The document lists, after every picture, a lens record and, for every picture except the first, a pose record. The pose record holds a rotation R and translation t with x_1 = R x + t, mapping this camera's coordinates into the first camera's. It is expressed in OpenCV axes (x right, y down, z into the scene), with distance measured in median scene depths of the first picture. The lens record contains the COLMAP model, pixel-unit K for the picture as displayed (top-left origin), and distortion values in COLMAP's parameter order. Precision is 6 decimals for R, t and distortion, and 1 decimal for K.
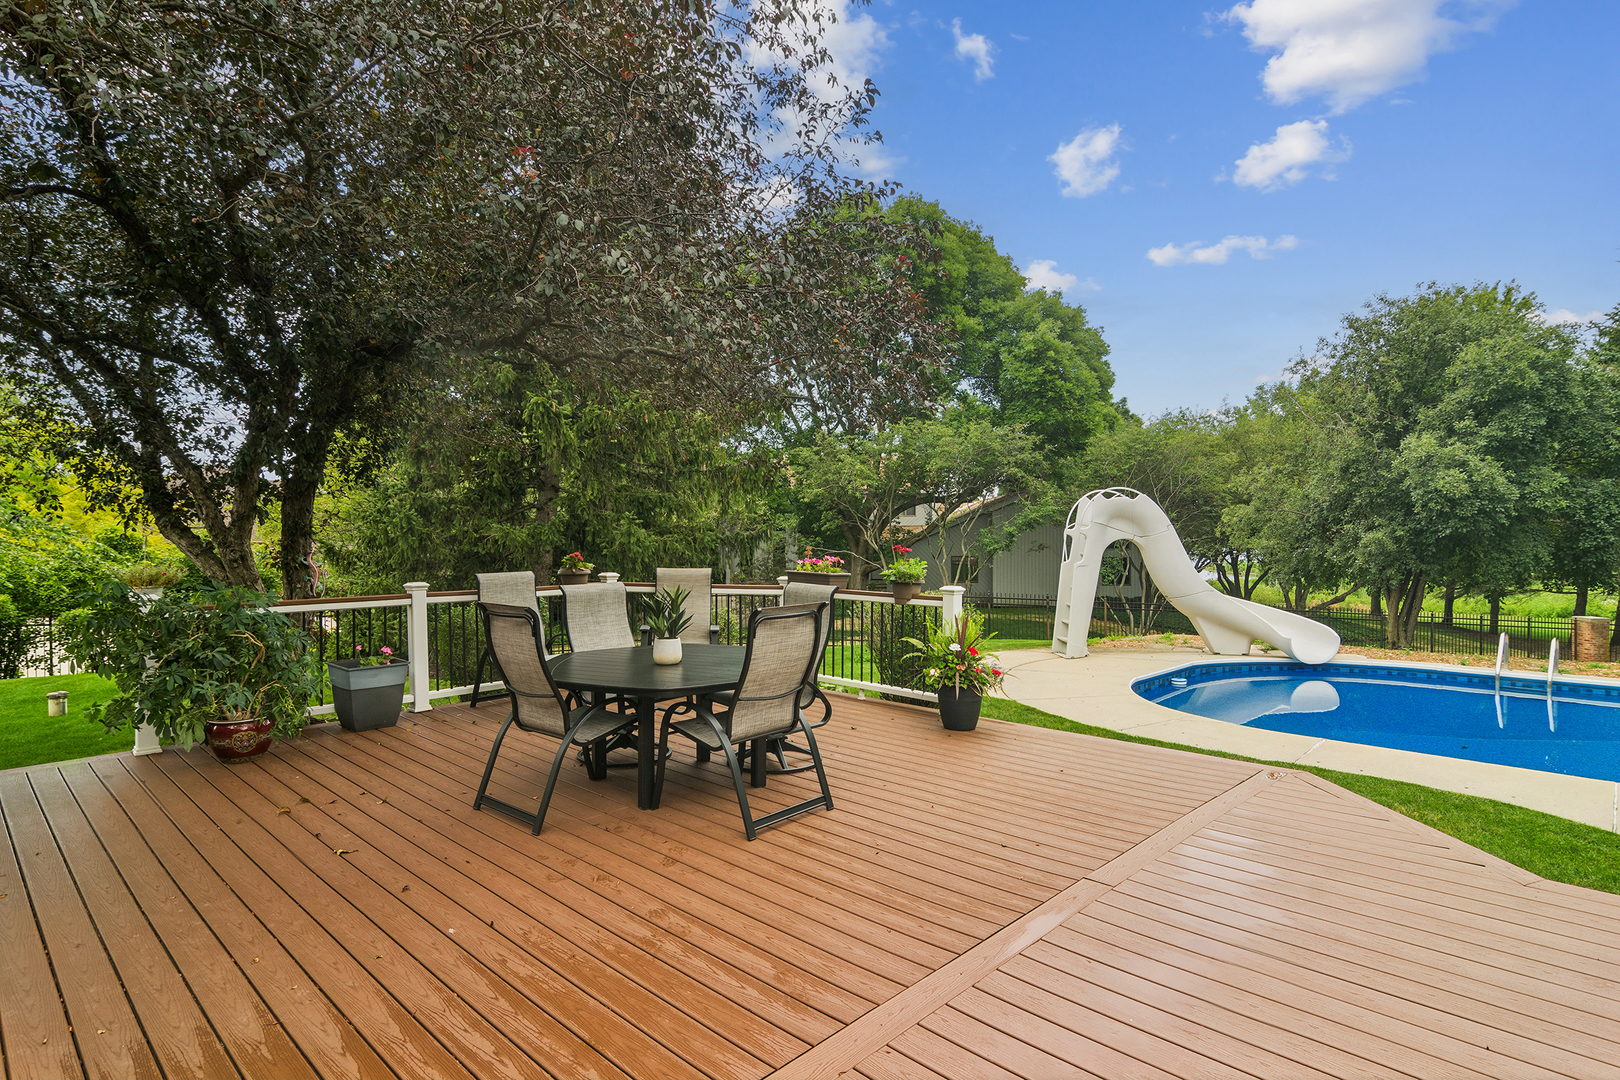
lens RADIAL K [[888.0, 0, 811.5], [0, 888.0, 538.5], [0, 0, 1]] dist [0.002796, 0.002367]
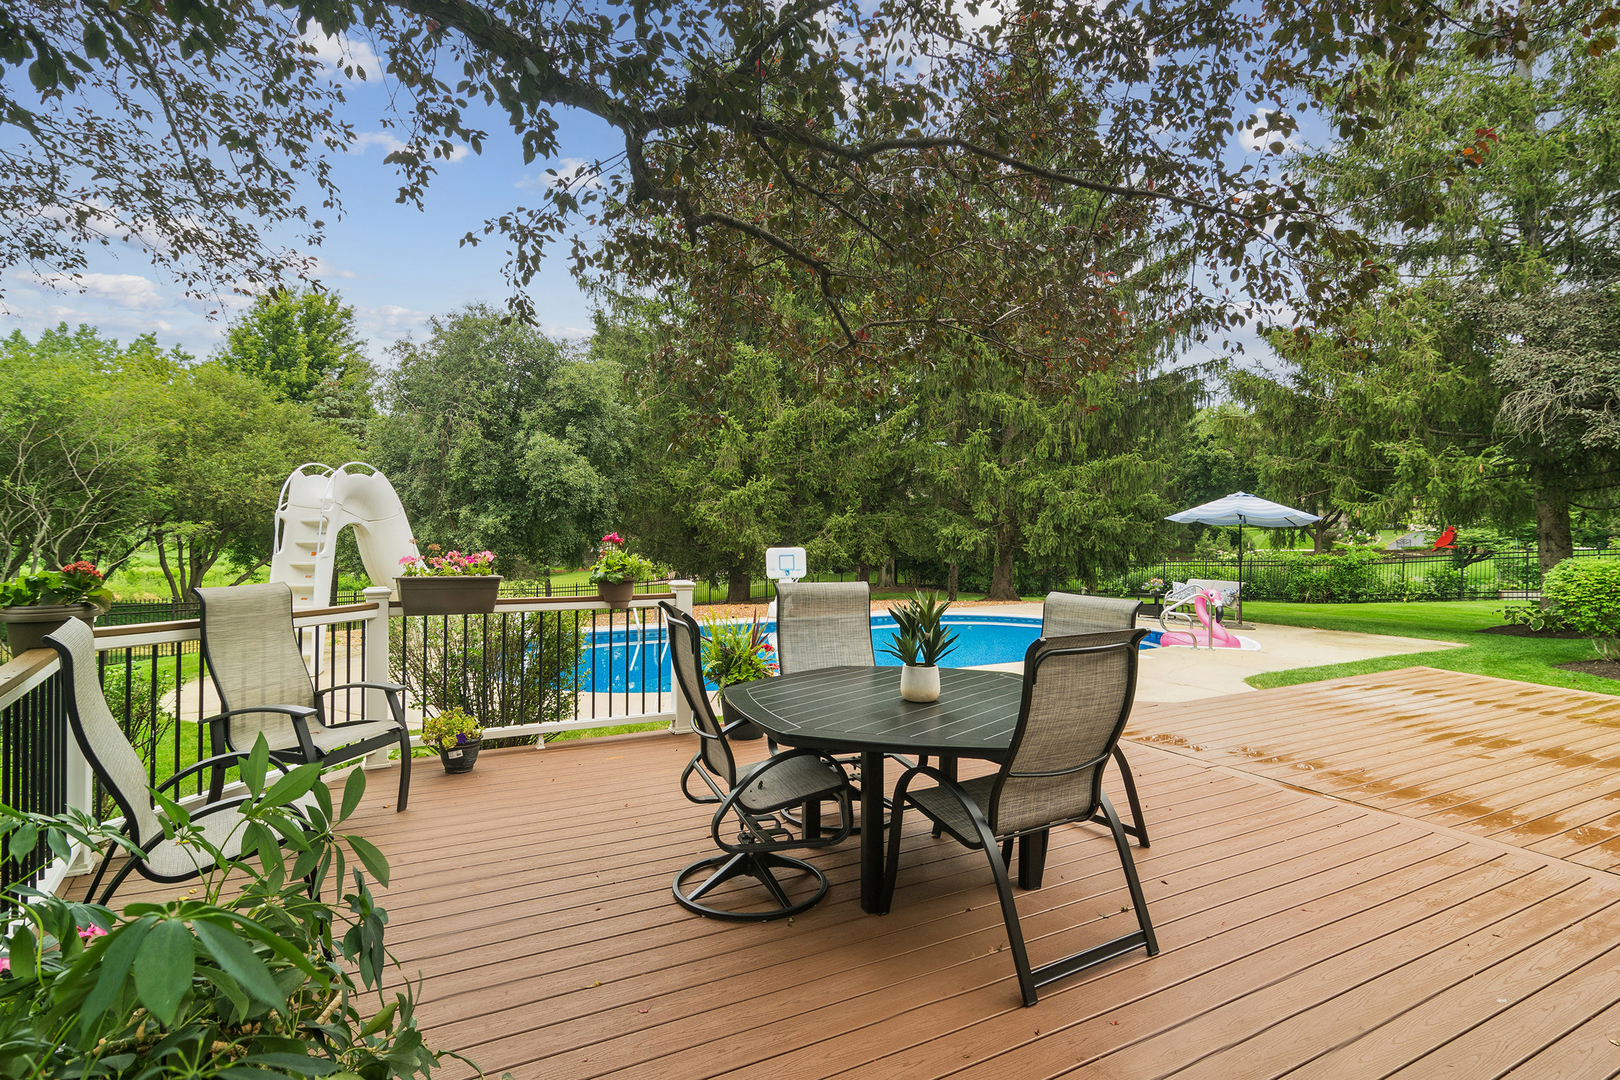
lens RADIAL K [[888.0, 0, 815.6], [0, 888.0, 525.6], [0, 0, 1]] dist [0.002796, 0.002367]
pose [[0.253375, -0.004182, 0.967359, -1.330116], [-0.002396, 0.999985, 0.004951, -0.009881], [-0.967365, -0.003573, 0.253361, 1.360965]]
